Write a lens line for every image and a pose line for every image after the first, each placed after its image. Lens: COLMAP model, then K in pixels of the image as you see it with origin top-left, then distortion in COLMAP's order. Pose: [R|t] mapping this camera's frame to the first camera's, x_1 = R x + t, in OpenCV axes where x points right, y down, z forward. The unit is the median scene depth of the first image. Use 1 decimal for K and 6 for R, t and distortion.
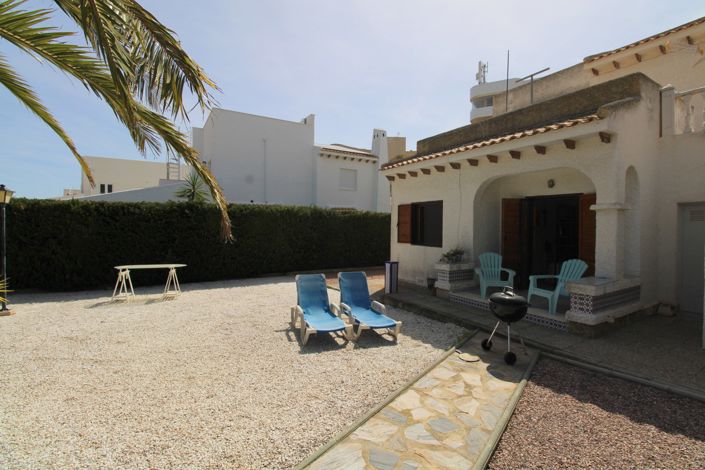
lens RADIAL K [[329.3, 0, 351.7], [0, 329.3, 225.1], [0, 0, 1]] dist [0.001251, -0.012926]
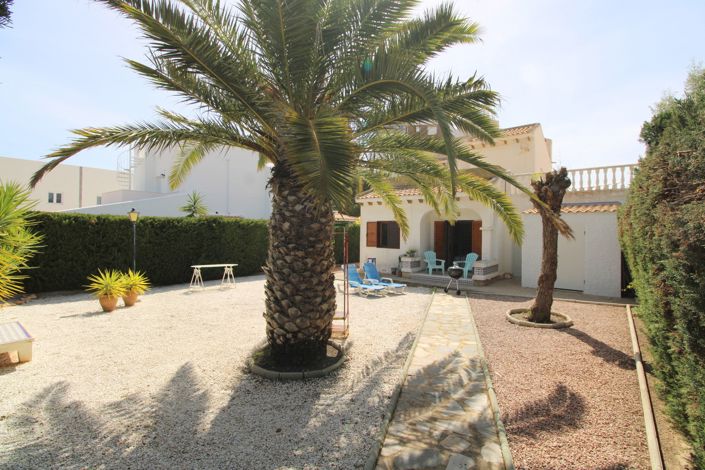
lens RADIAL K [[329.3, 0, 351.7], [0, 329.3, 225.1], [0, 0, 1]] dist [0.001251, -0.012926]
pose [[0.942461, 0.009259, 0.334189, -0.577550], [-0.003541, 0.999837, -0.017717, -0.024954], [-0.334298, 0.015514, 0.942340, -0.555461]]
